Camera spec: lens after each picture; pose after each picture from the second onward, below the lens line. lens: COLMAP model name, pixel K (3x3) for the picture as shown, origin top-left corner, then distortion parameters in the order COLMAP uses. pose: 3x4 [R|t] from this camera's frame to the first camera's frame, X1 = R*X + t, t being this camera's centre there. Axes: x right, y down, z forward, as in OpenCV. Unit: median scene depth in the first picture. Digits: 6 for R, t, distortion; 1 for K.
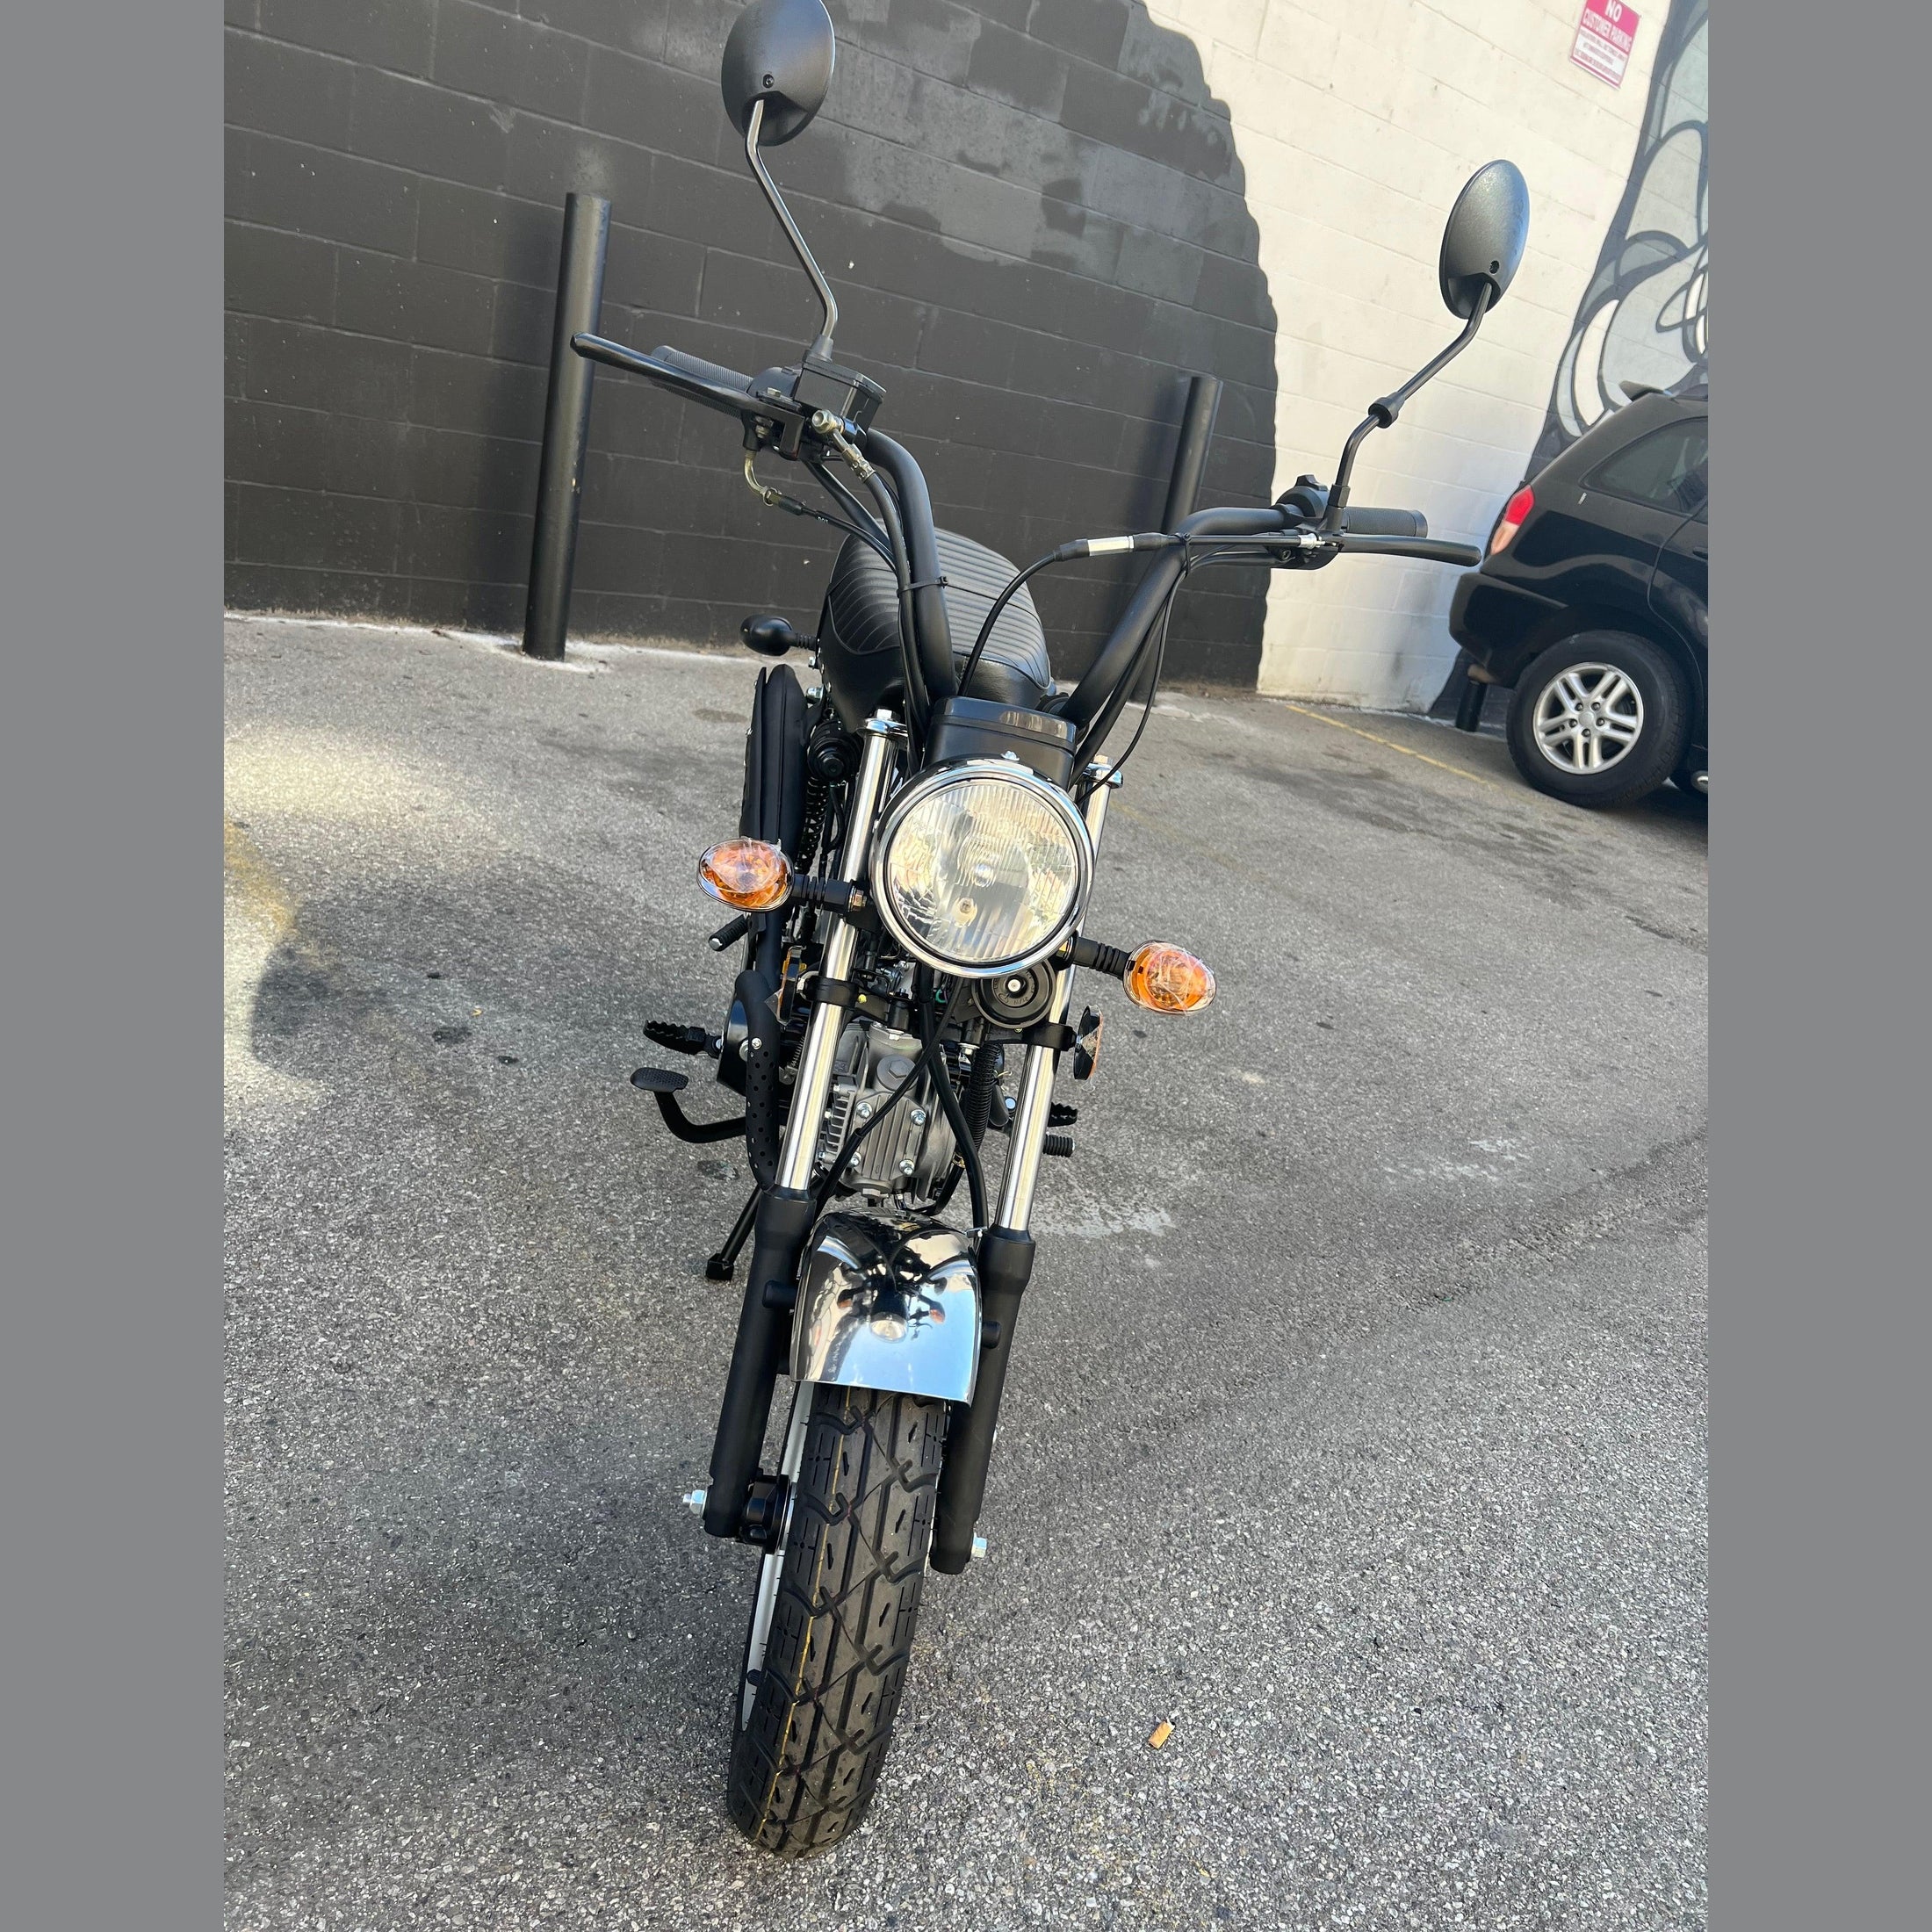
lens RADIAL K [[1620.6, 0, 1028.6], [0, 1620.6, 1017.7], [0, 0, 1]] dist [0.033131, -0.025224]
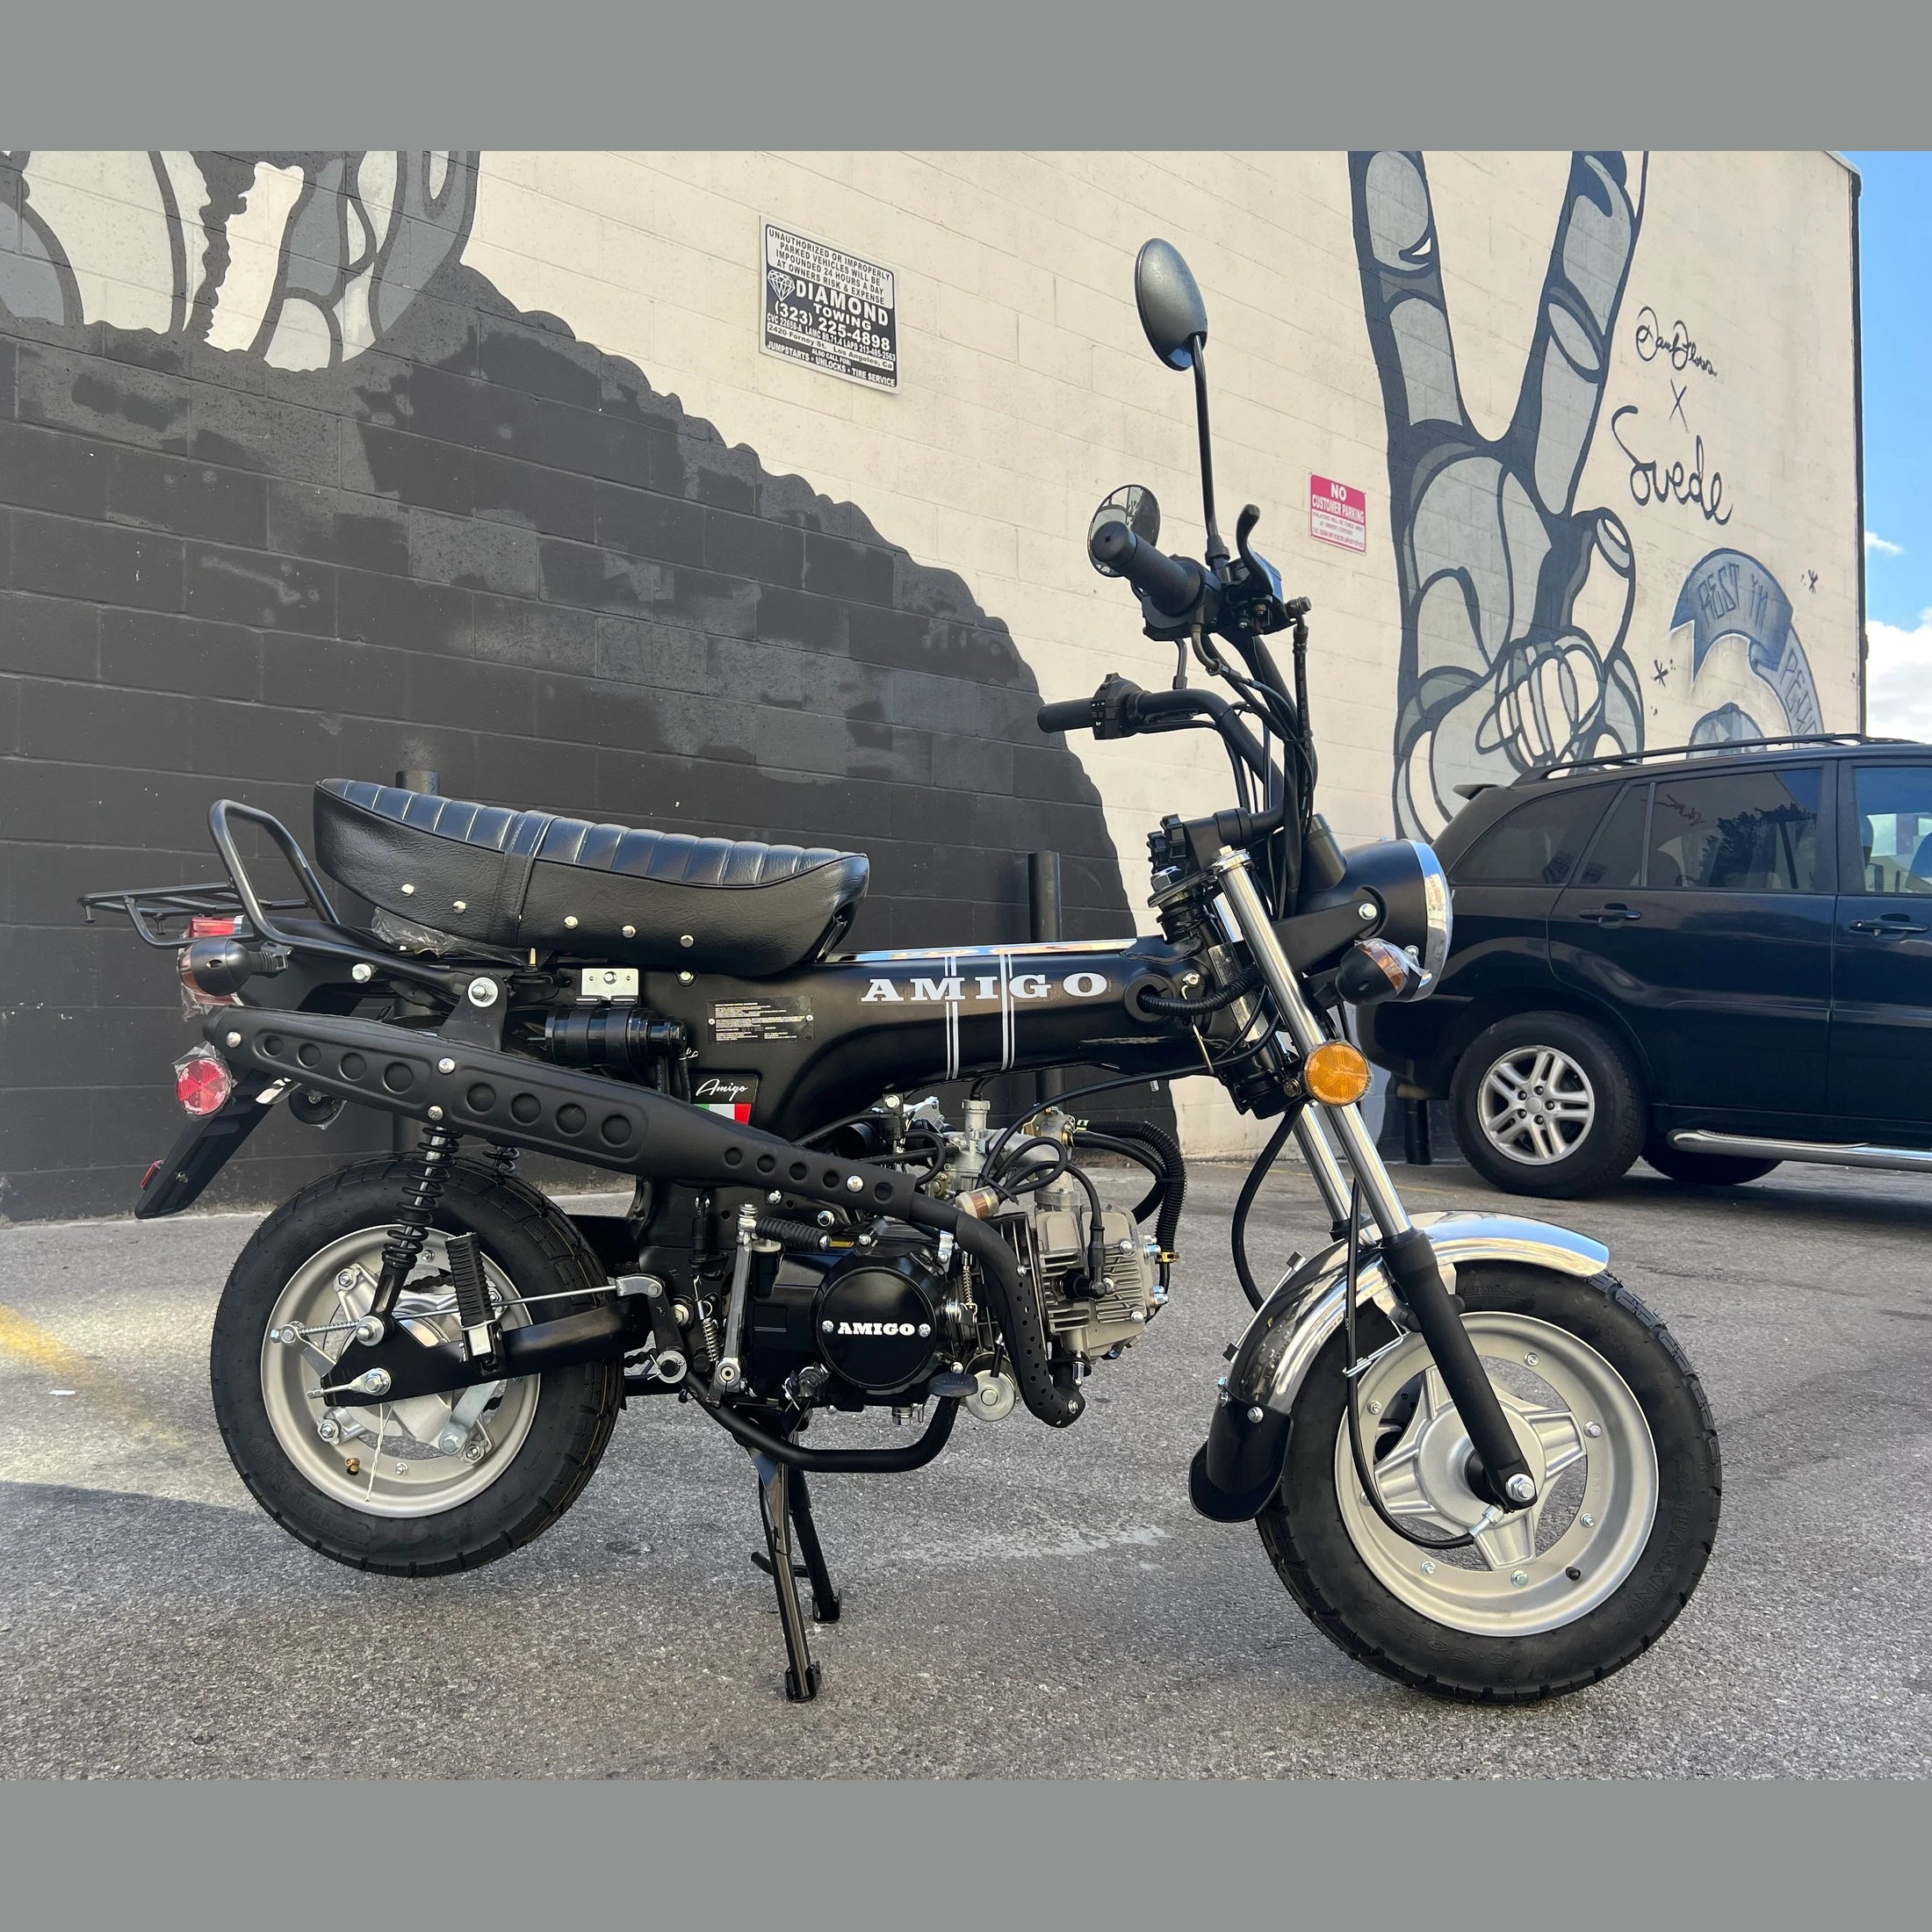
lens RADIAL K [[1813.6, 0, 937.5], [0, 1813.6, 994.6], [0, 0, 1]] dist [0.035422, 0.000000]
pose [[0.977071, -0.212293, 0.016219, 0.010539], [0.201458, 0.897172, -0.393062, 0.153198], [0.068893, 0.387317, 0.919369, -0.003916]]
